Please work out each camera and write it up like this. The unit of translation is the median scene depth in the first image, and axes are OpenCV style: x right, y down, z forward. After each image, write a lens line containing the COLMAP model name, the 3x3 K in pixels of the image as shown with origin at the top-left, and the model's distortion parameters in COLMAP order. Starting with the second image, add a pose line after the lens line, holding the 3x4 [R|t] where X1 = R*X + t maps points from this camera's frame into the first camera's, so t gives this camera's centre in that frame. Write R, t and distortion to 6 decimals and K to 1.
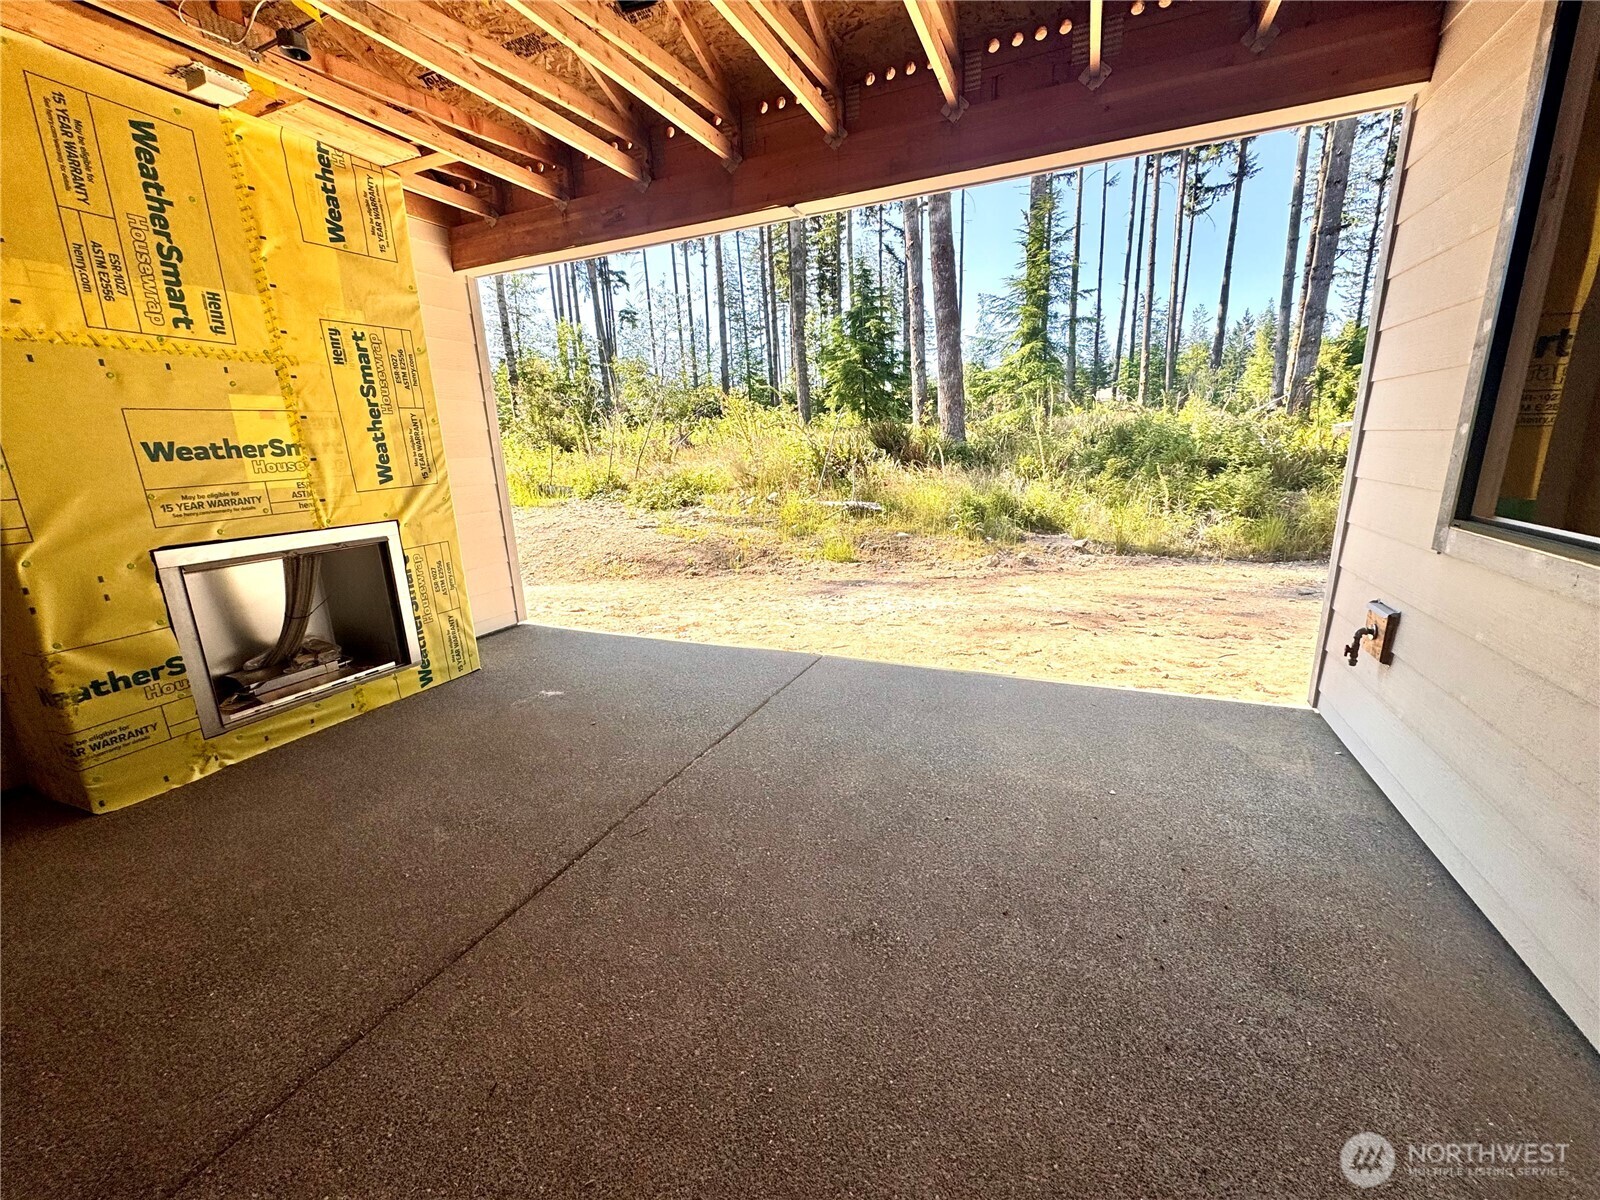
lens RADIAL K [[636.6, 0, 800.0], [0, 636.6, 600.0], [0, 0, 1]] dist [-0.001621, 0.000044]
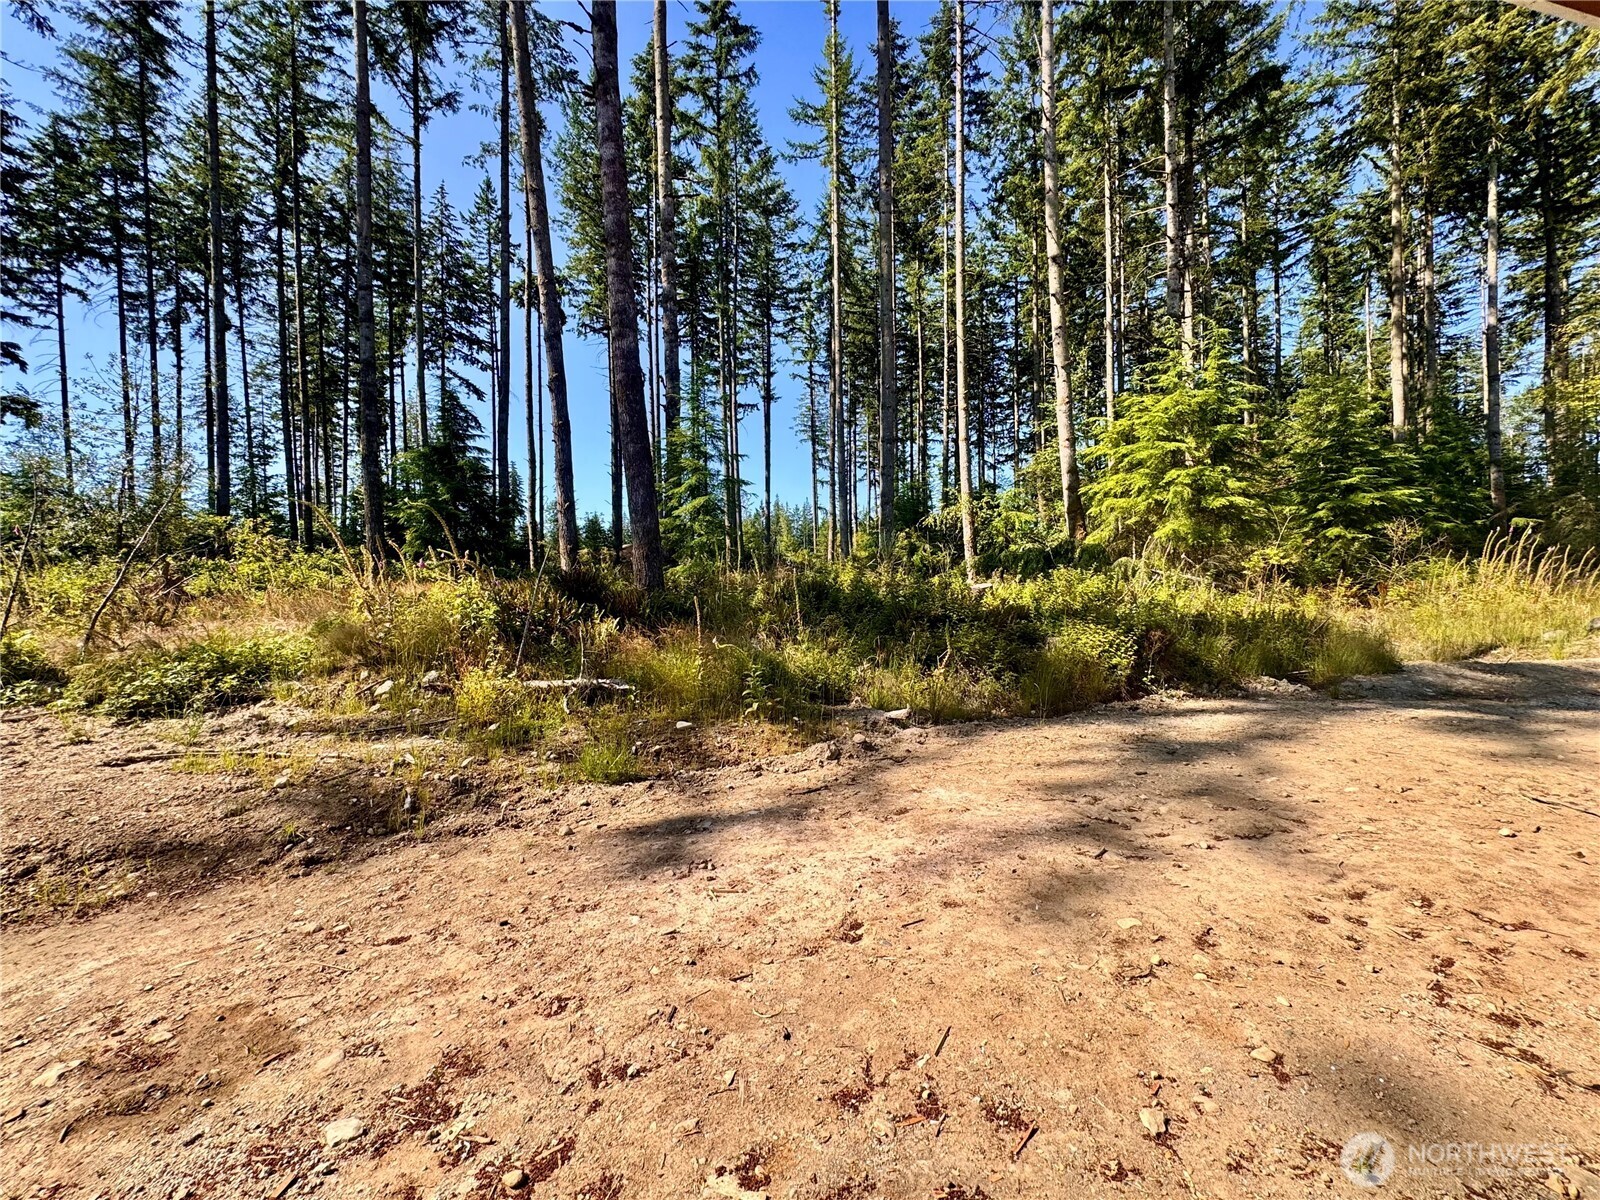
lens RADIAL K [[636.6, 0, 800.0], [0, 636.6, 600.0], [0, 0, 1]] dist [-0.001621, 0.000044]
pose [[0.793650, 0.011329, 0.608269, -0.125266], [0.134992, 0.971623, -0.194230, -0.065806], [-0.593209, 0.236262, 0.769599, 0.289665]]
